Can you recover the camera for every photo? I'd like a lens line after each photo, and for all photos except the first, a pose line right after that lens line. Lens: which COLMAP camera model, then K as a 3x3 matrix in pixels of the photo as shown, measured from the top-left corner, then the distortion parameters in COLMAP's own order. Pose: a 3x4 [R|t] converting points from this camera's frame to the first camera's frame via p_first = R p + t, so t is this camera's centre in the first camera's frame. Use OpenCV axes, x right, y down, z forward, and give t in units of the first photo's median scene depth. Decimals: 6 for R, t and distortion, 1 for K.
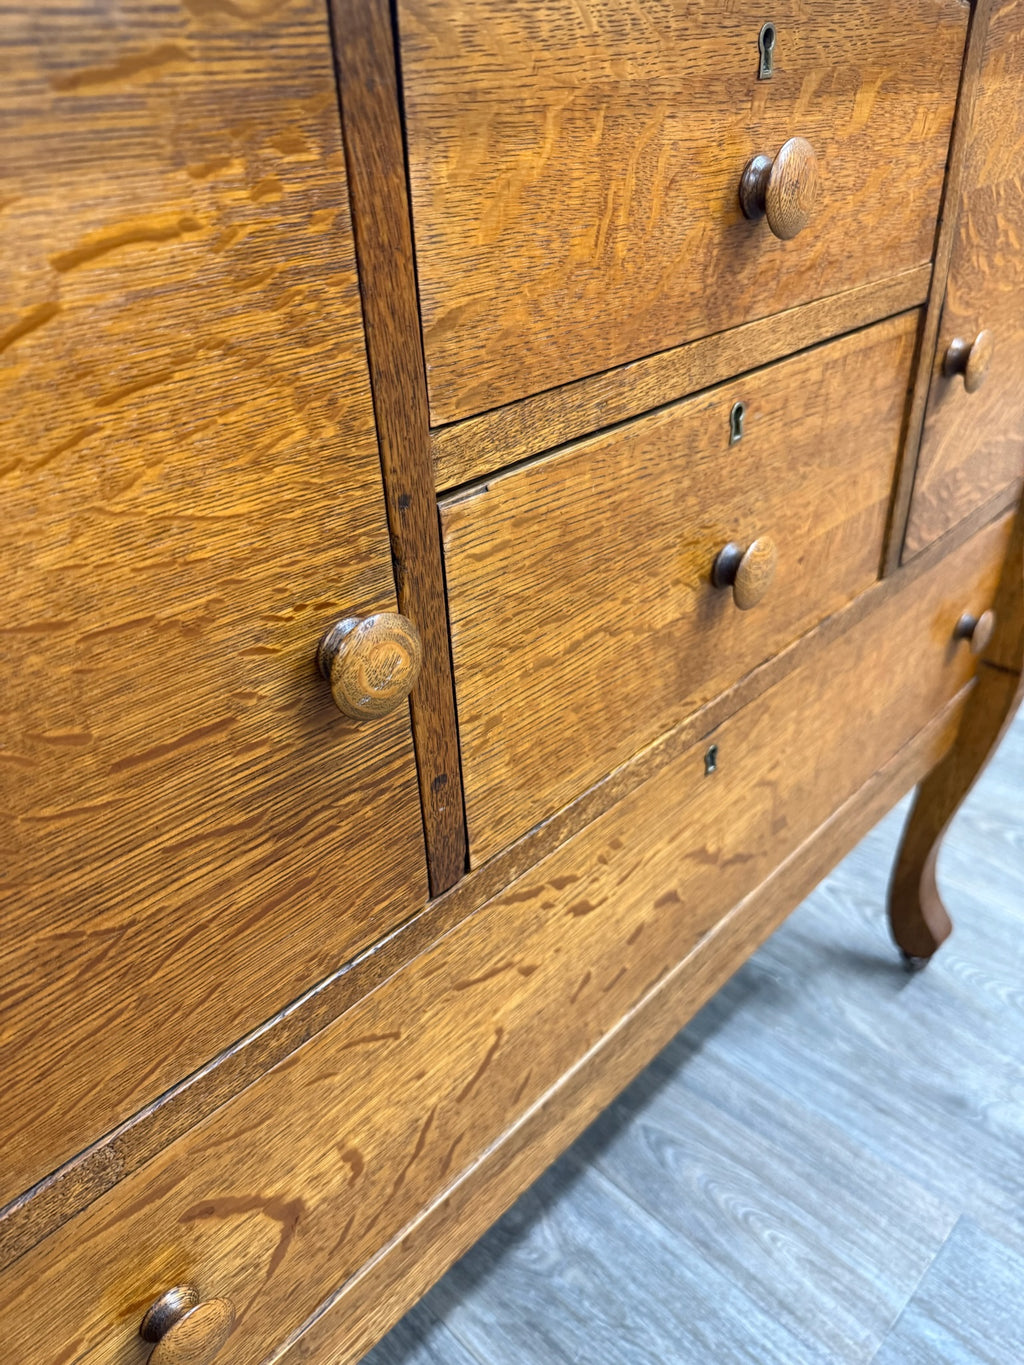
lens RADIAL K [[991.0, 0, 502.7], [0, 991.0, 695.6], [0, 0, 1]] dist [0.008967, -0.016223]
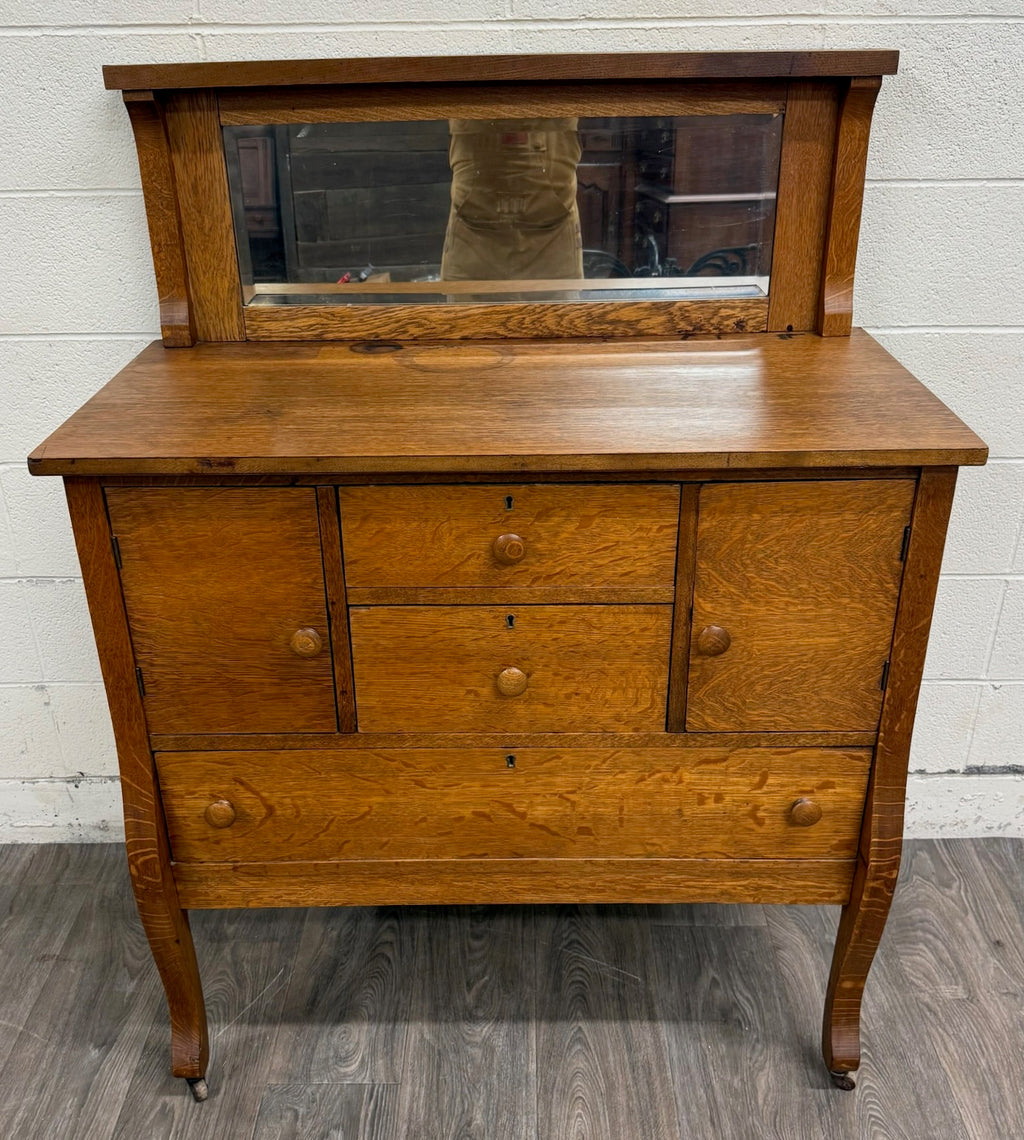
lens RADIAL K [[1190.0, 0, 498.5], [0, 1190.0, 590.9], [0, 0, 1]] dist [0.027296, 0.000000]
pose [[0.693494, 0.359989, -0.624078, 2.066548], [-0.406509, 0.910679, 0.073585, -0.557049], [0.594825, 0.202662, 0.777889, -1.363176]]
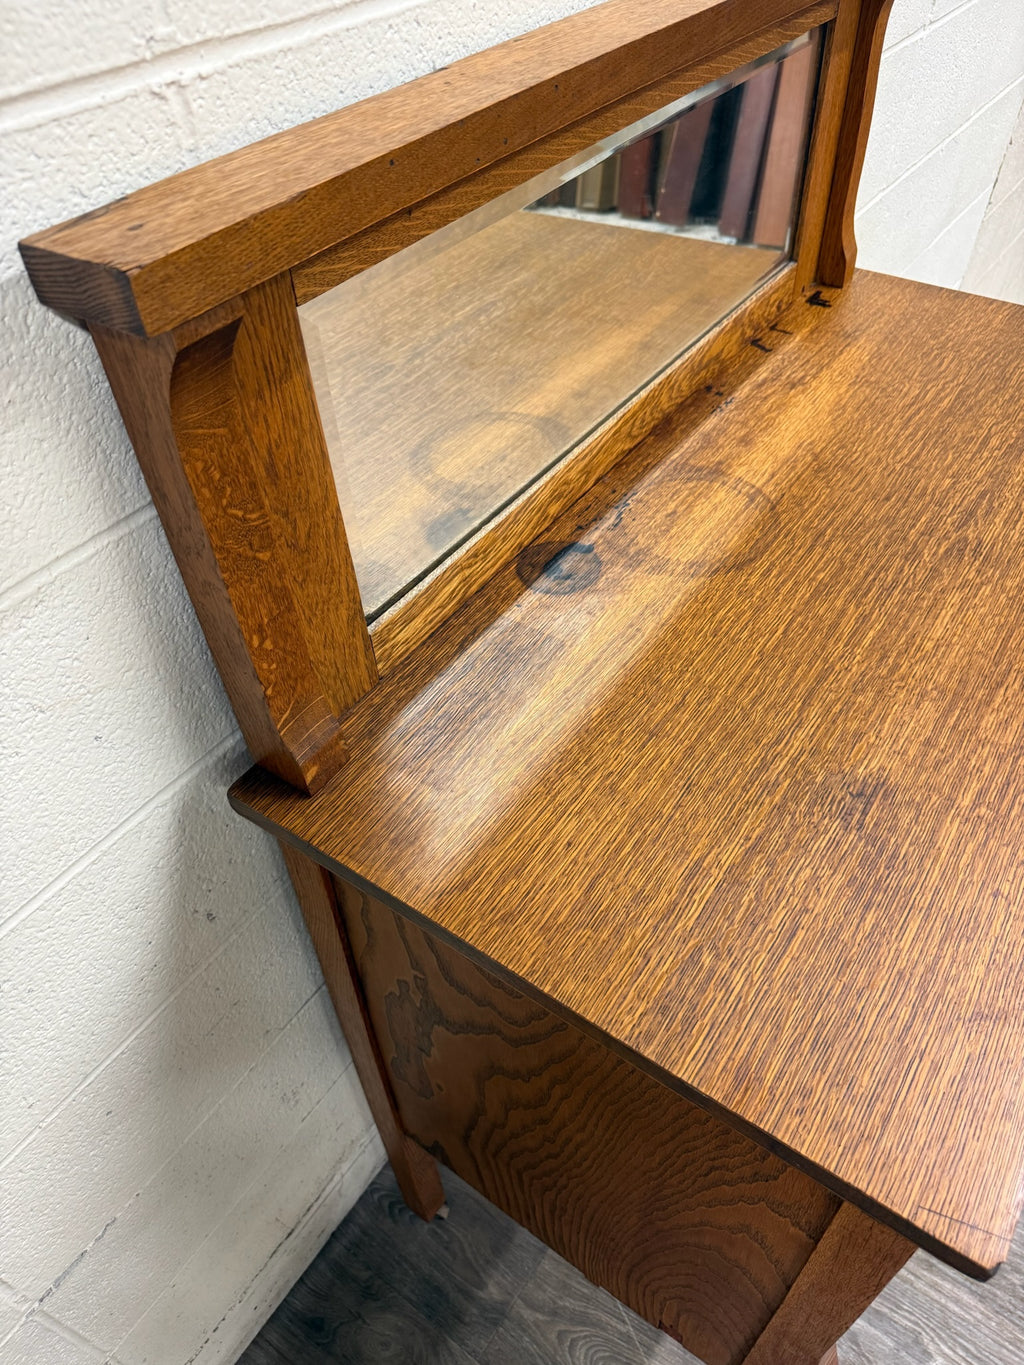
lens RADIAL K [[991.0, 0, 508.1], [0, 991.0, 680.5], [0, 0, 1]] dist [0.008967, -0.016223]
pose [[0.987100, -0.098632, 0.126117, -1.058073], [0.070003, 0.974307, 0.214069, -1.002734], [-0.143990, -0.202479, 0.968643, -0.680235]]
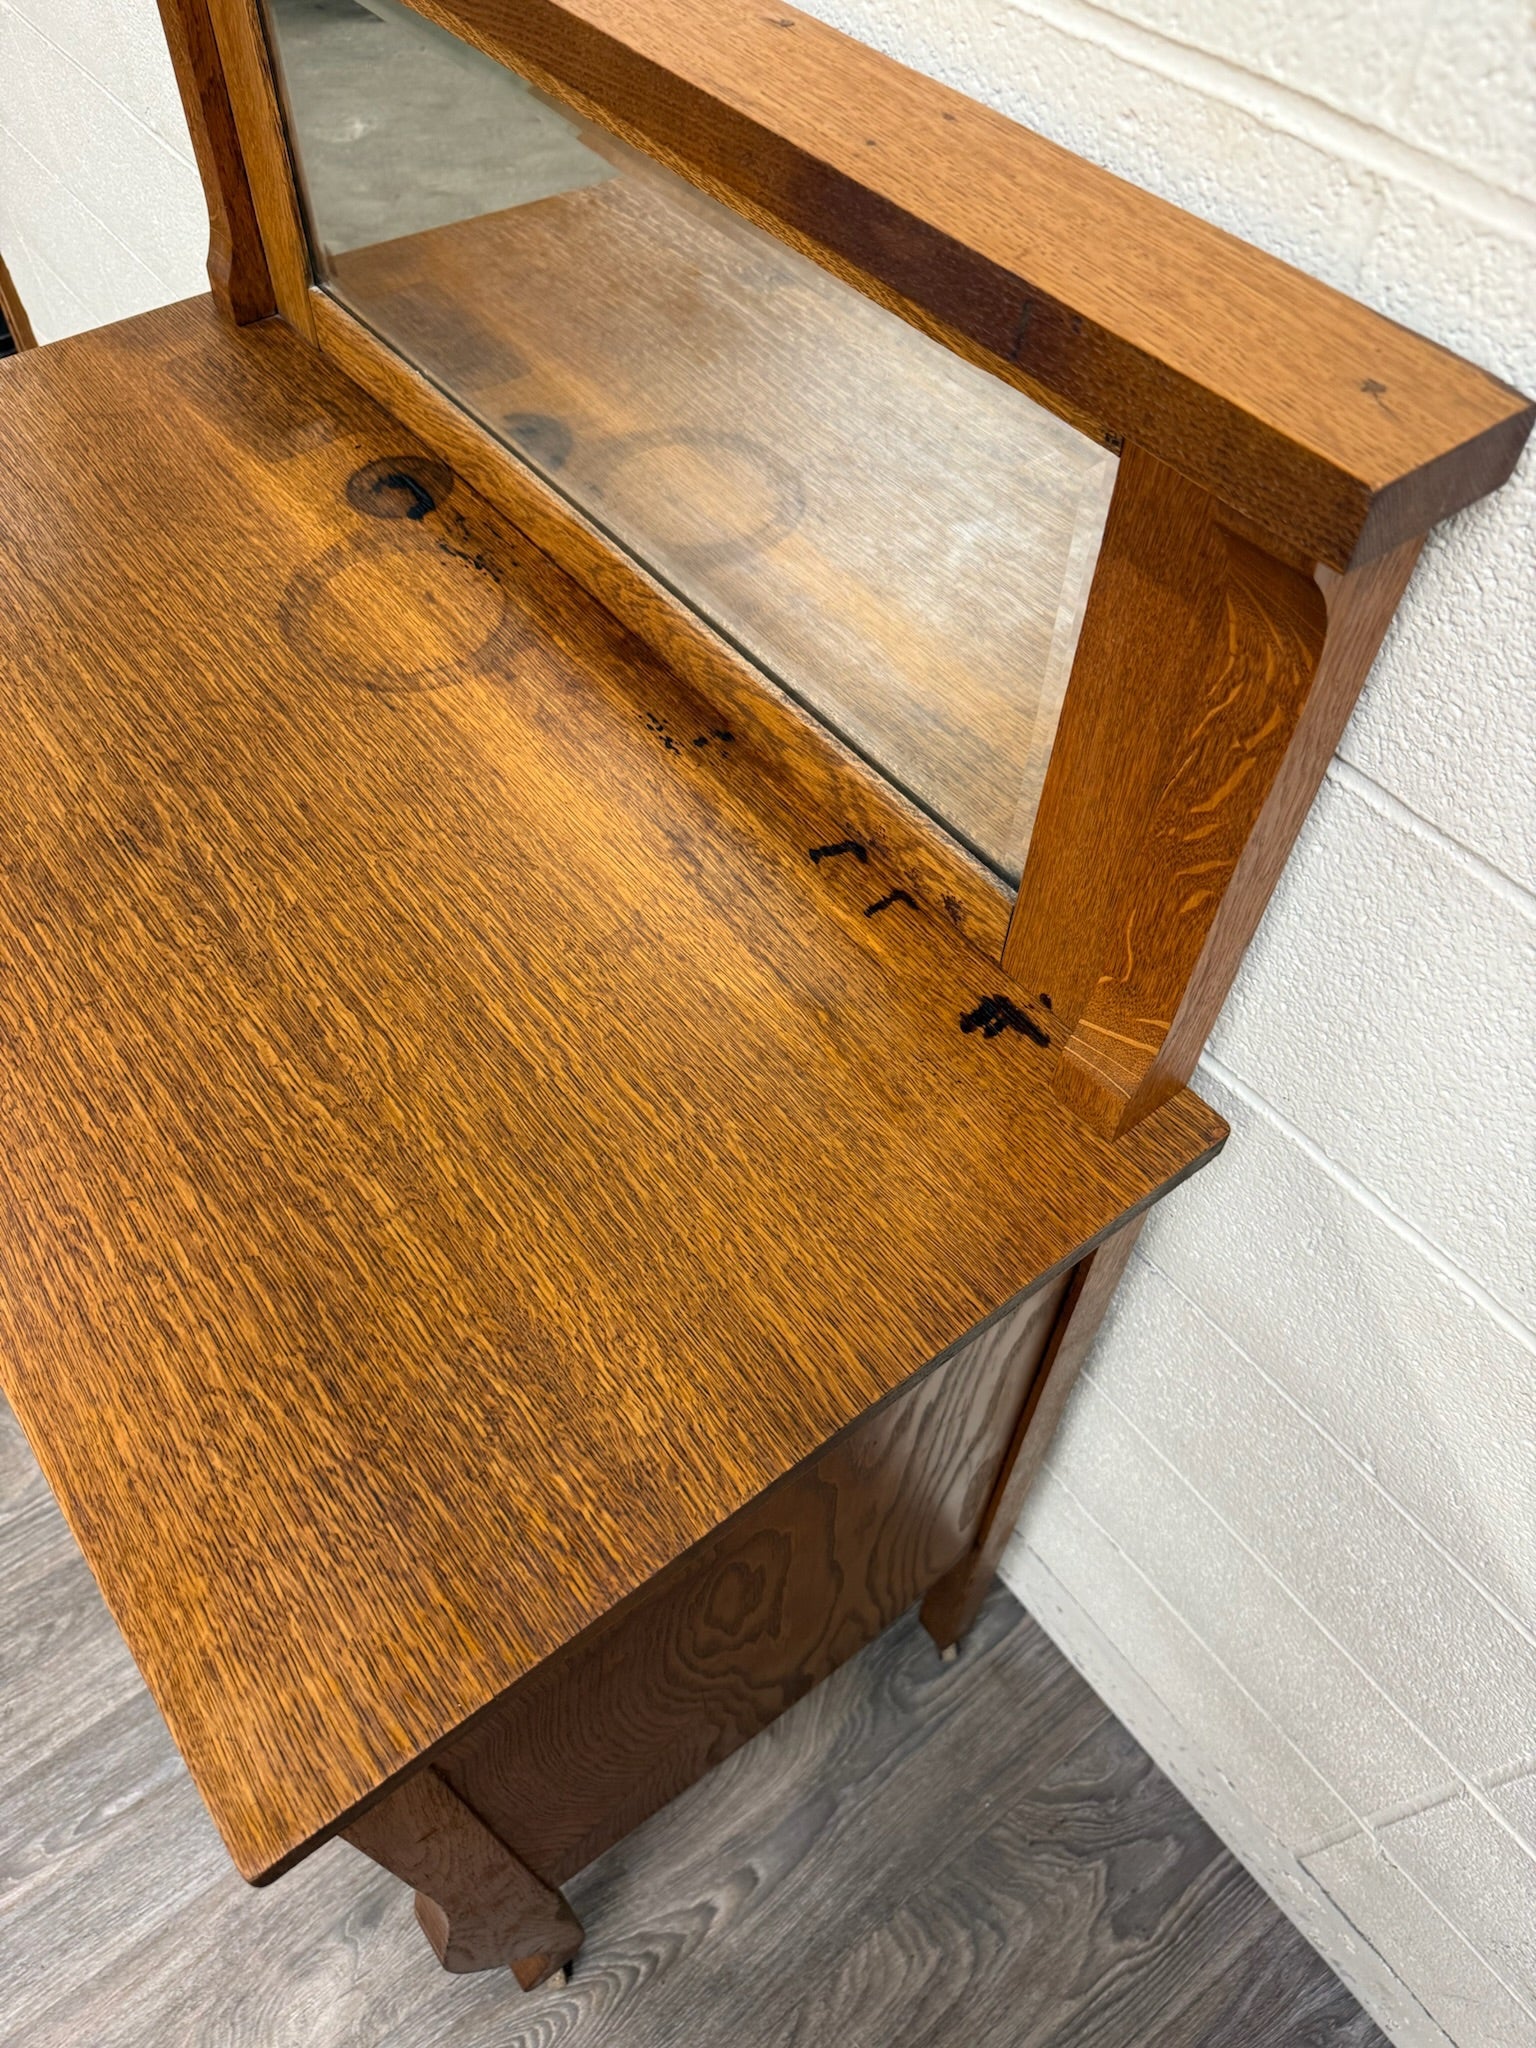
lens RADIAL K [[1486.9, 0, 760.0], [0, 1486.9, 1016.6], [0, 0, 1]] dist [0.008967, -0.016223]
pose [[-0.138919, 0.823292, -0.550356, 1.046441], [-0.534553, 0.405486, 0.741508, -2.403213], [0.833639, 0.397204, 0.383764, 0.993116]]
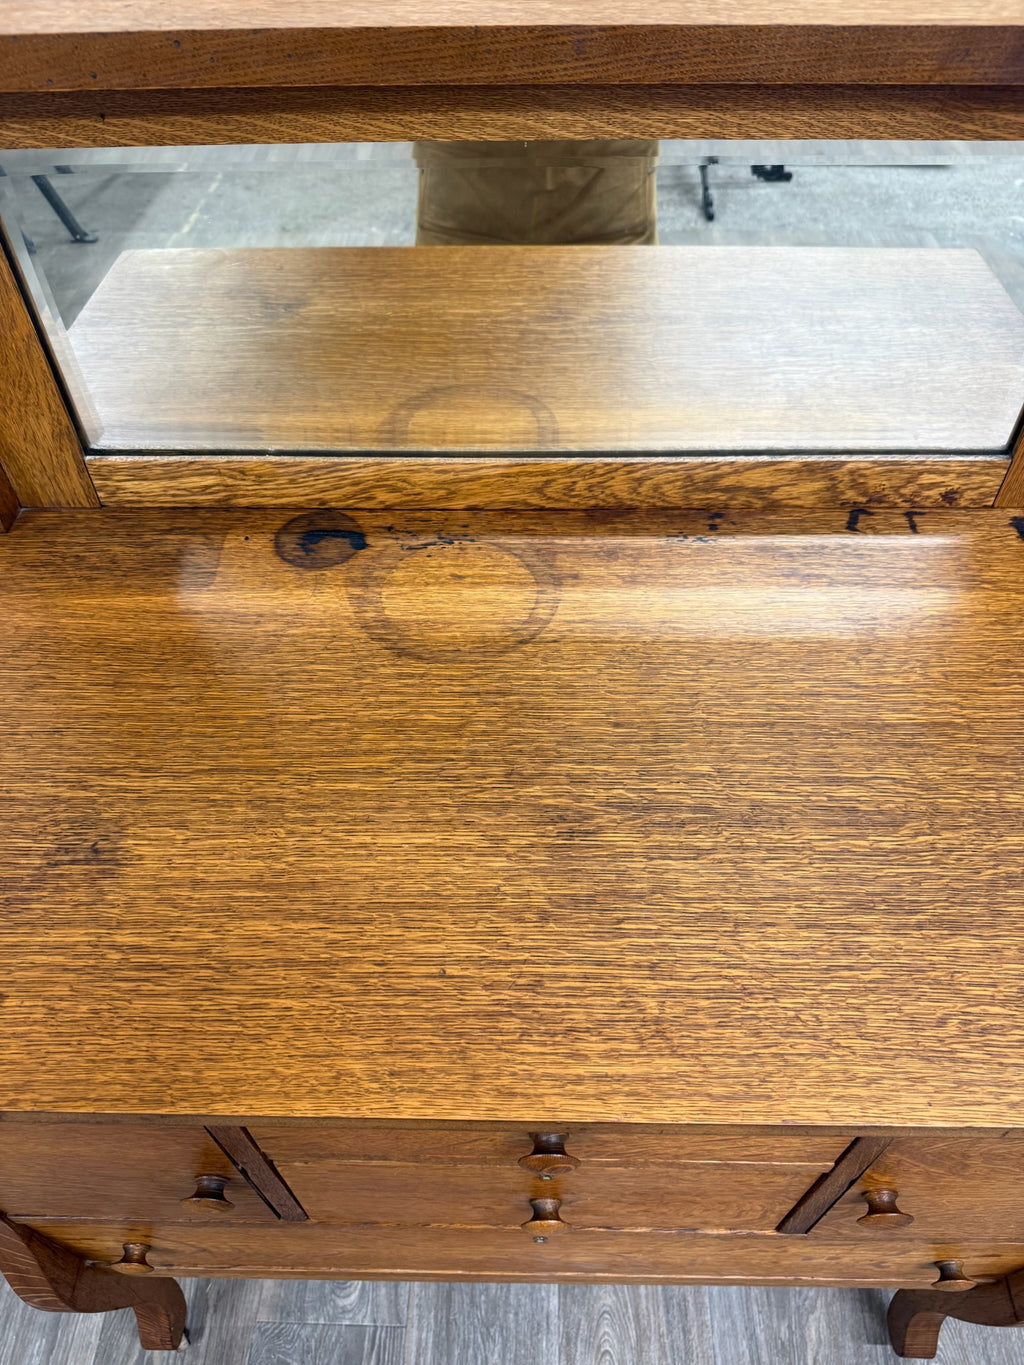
lens RADIAL K [[991.0, 0, 508.2], [0, 991.0, 678.4], [0, 0, 1]] dist [0.008967, -0.016223]
pose [[0.685405, 0.580956, -0.438987, 0.422199], [-0.413278, 0.806729, 0.422362, -1.494124], [0.599517, -0.108066, 0.793033, -0.134338]]
